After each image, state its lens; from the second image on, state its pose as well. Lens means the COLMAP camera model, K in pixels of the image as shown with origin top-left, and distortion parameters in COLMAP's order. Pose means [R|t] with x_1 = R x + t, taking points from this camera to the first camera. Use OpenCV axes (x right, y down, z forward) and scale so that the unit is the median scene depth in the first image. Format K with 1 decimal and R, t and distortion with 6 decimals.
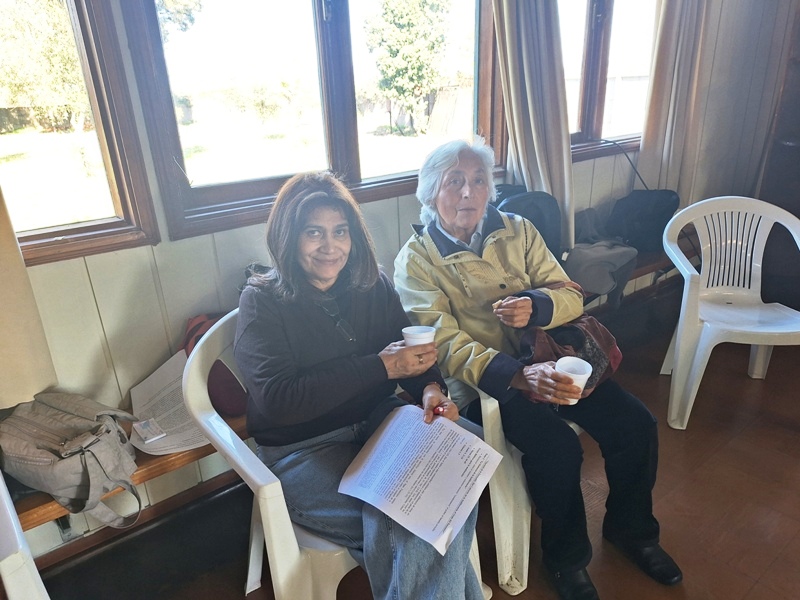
lens RADIAL K [[544.2, 0, 399.2], [0, 544.2, 313.5], [0, 0, 1]] dist [0.050822, -0.055349]
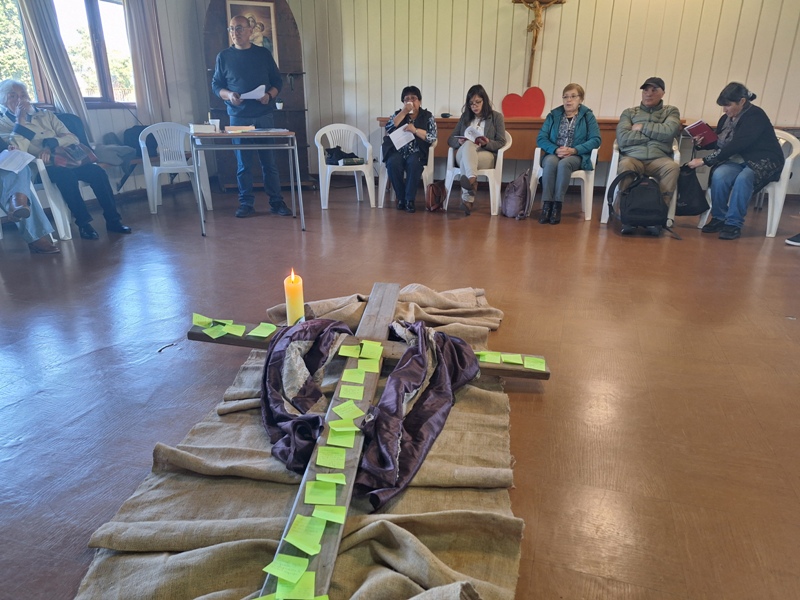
lens RADIAL K [[544.2, 0, 399.2], [0, 544.2, 313.5], [0, 0, 1]] dist [0.050822, -0.055349]
pose [[0.824339, -0.158785, 0.543372, 0.014938], [0.178989, 0.983722, 0.015924, 0.787694], [-0.537055, 0.084131, 0.839341, -1.555187]]
